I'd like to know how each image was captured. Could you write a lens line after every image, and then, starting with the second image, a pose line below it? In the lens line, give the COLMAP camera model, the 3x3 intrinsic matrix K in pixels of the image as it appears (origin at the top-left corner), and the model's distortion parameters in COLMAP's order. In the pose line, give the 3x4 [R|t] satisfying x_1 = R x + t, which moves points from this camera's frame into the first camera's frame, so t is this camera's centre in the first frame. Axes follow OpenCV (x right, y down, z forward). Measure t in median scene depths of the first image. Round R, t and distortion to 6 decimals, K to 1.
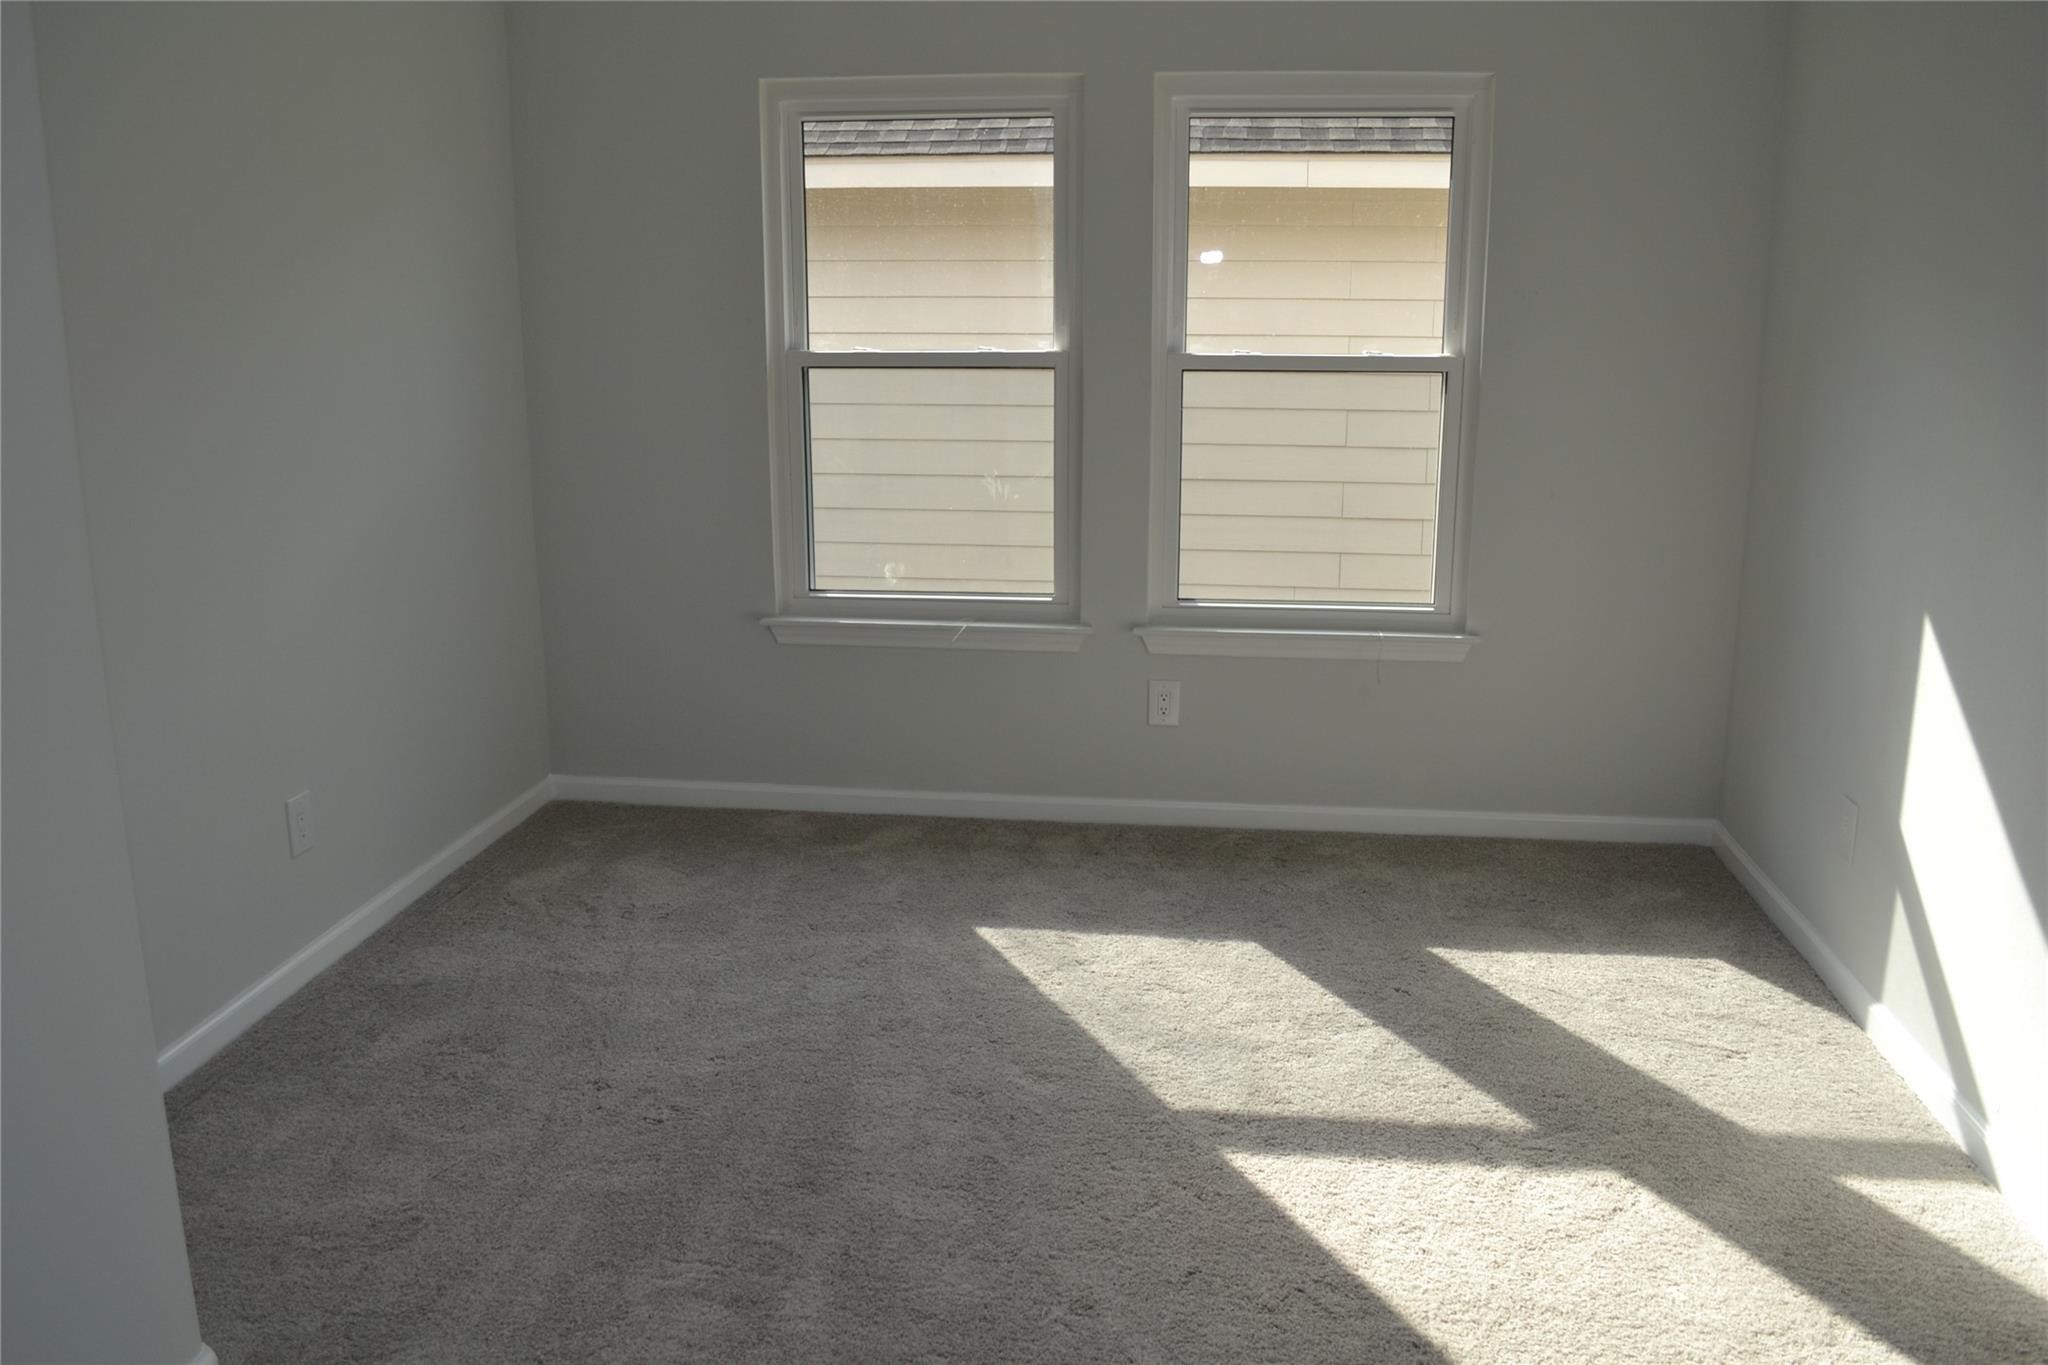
lens RADIAL K [[1665.6, 0, 1018.3], [0, 1665.6, 673.9], [0, 0, 1]] dist [-0.071705, 0.003268]
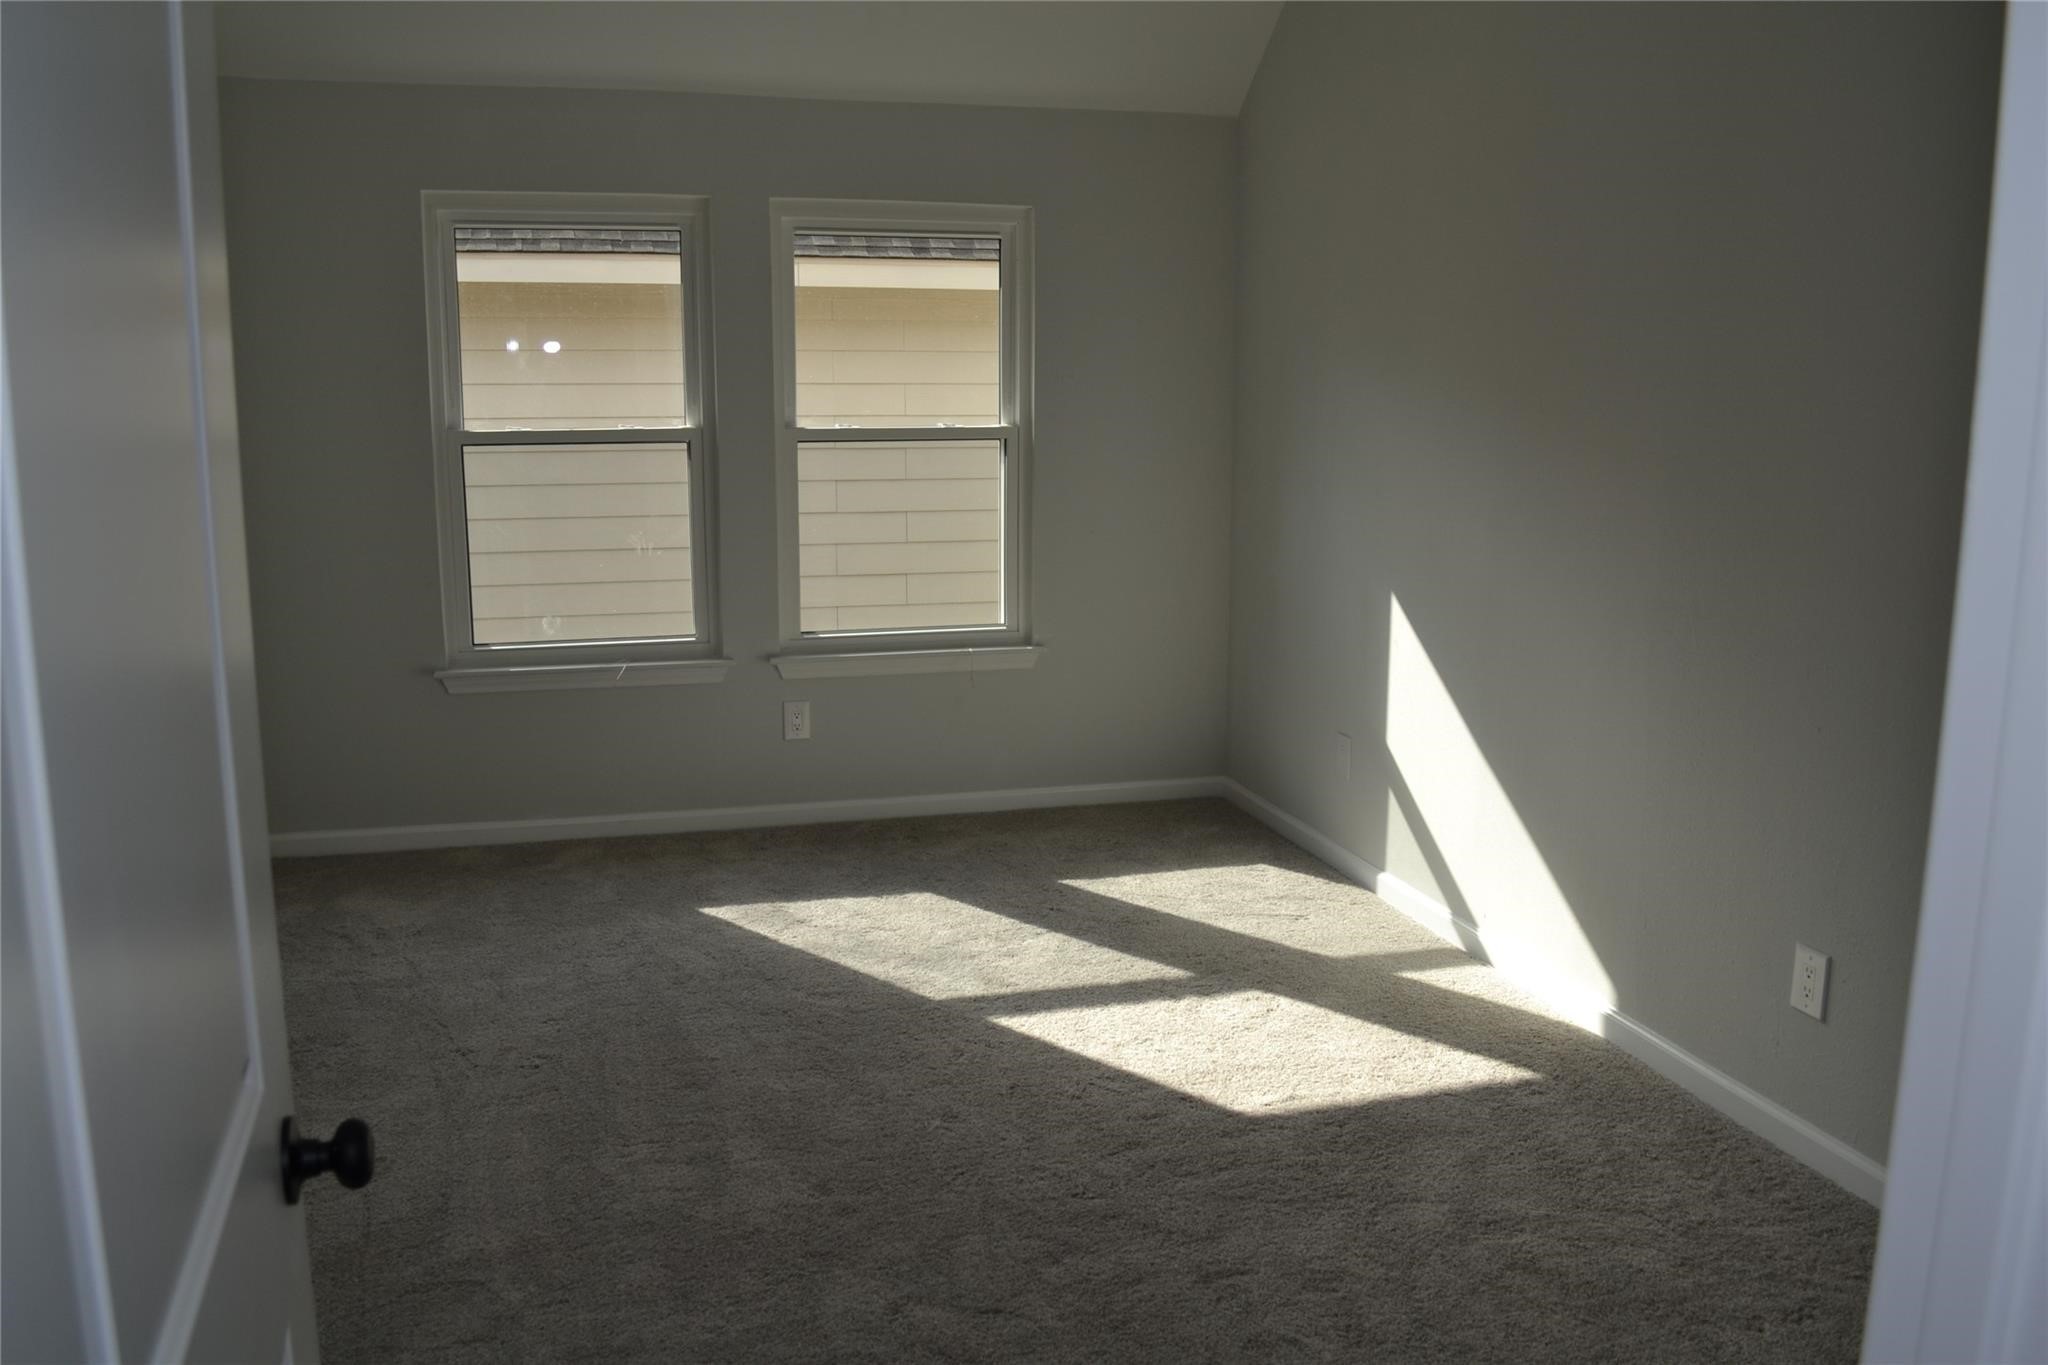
lens RADIAL K [[1665.6, 0, 1028.0], [0, 1665.6, 688.7], [0, 0, 1]] dist [-0.071705, 0.003268]
pose [[0.922262, -0.068913, 0.380372, -0.235161], [0.085212, 0.996019, -0.026158, 0.044727], [-0.377055, 0.056537, 0.924464, -0.178412]]
